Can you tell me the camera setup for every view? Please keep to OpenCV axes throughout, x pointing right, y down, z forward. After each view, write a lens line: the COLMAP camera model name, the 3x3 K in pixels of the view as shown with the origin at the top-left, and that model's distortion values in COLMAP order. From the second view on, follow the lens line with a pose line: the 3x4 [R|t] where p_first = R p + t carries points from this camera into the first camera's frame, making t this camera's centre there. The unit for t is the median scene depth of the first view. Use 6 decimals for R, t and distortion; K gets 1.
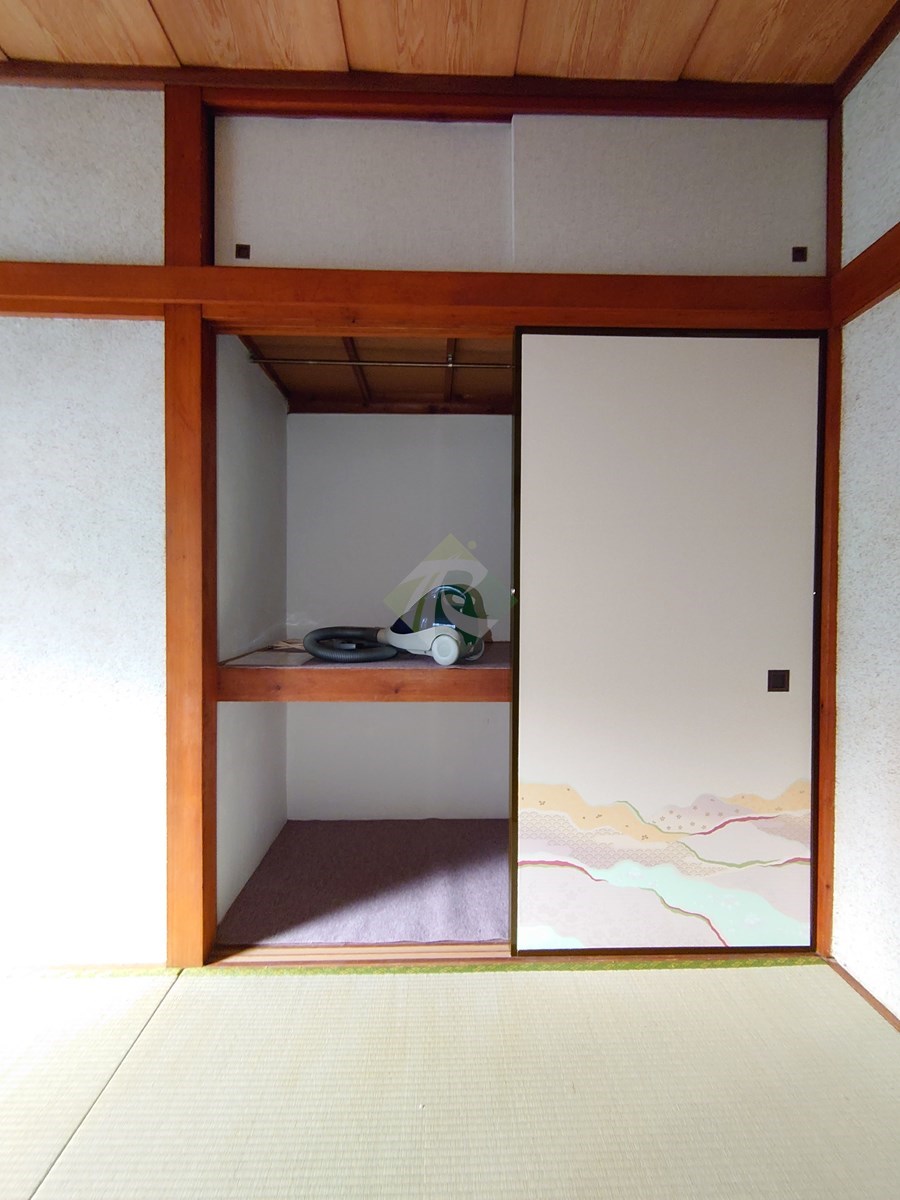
lens RADIAL K [[513.6, 0, 451.3], [0, 513.6, 606.1], [0, 0, 1]] dist [0.002373, -0.001746]
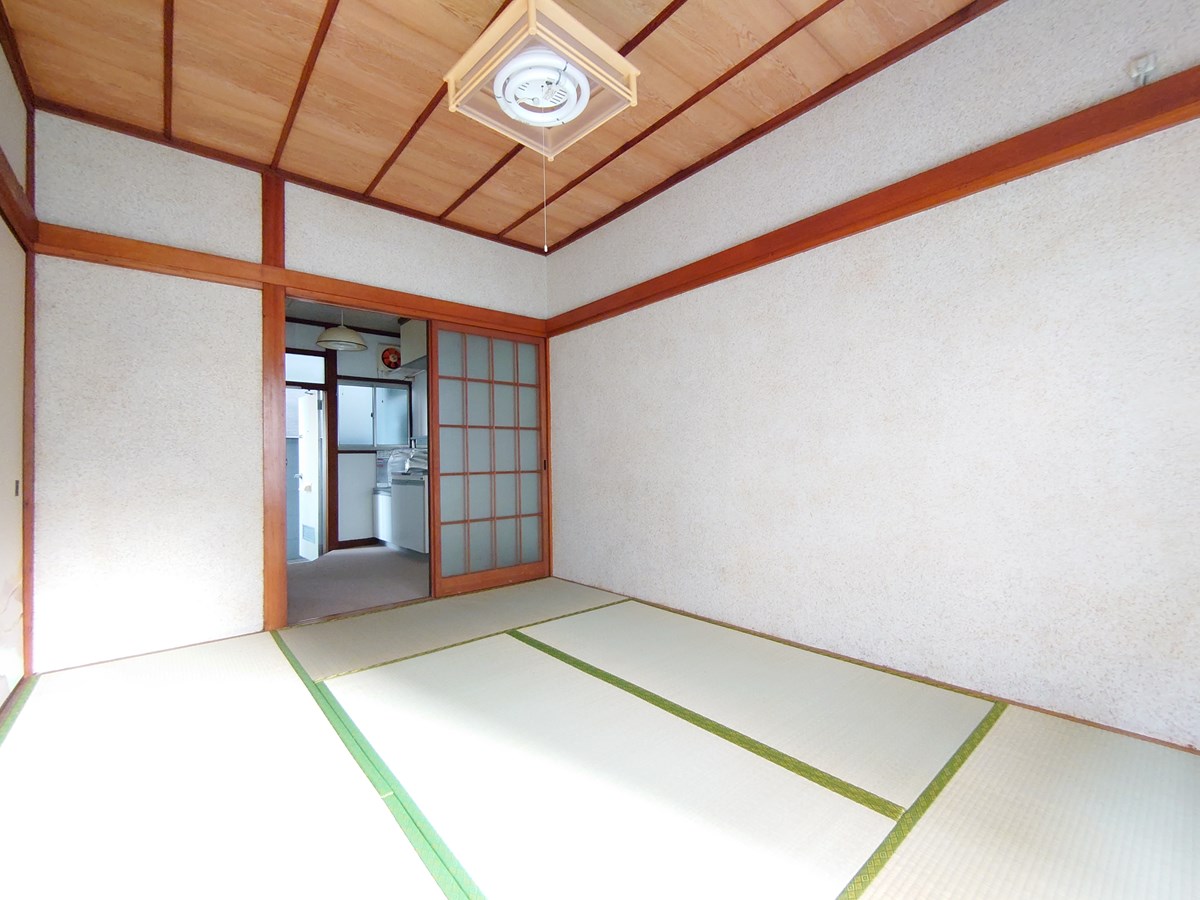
lens RADIAL K [[513.6, 0, 601.9], [0, 513.6, 453.0], [0, 0, 1]] dist [0.002373, -0.001746]
pose [[-0.629940, 0.021961, 0.776333, -1.435556], [0.029920, 0.999544, -0.003997, 0.104465], [-0.776067, 0.020710, -0.630310, 0.649591]]
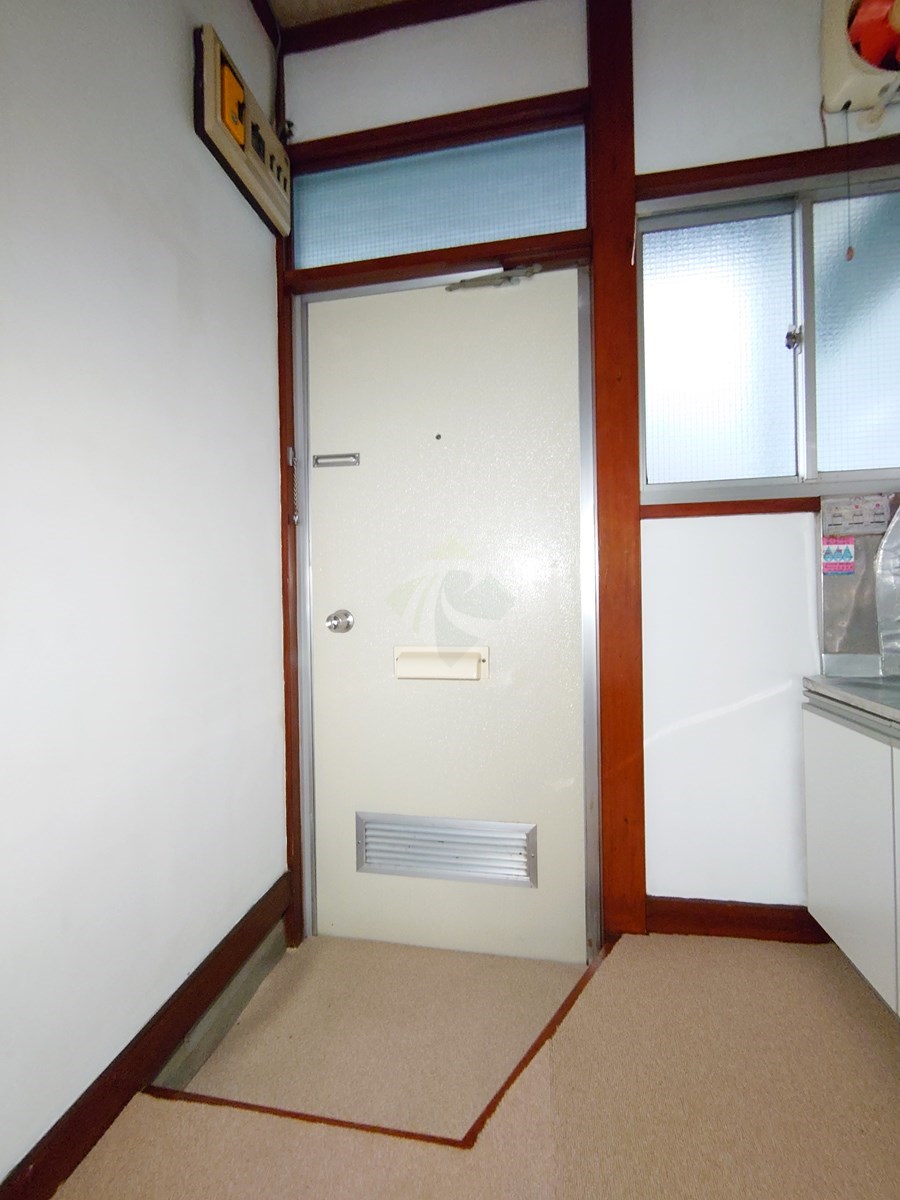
lens RADIAL K [[513.6, 0, 448.8], [0, 513.6, 599.2], [0, 0, 1]] dist [0.002373, -0.001746]
pose [[0.203699, -0.003086, 0.979029, 1.136217], [0.033962, 0.999415, -0.003916, 0.151510], [-0.978444, 0.034047, 0.203684, 0.072013]]
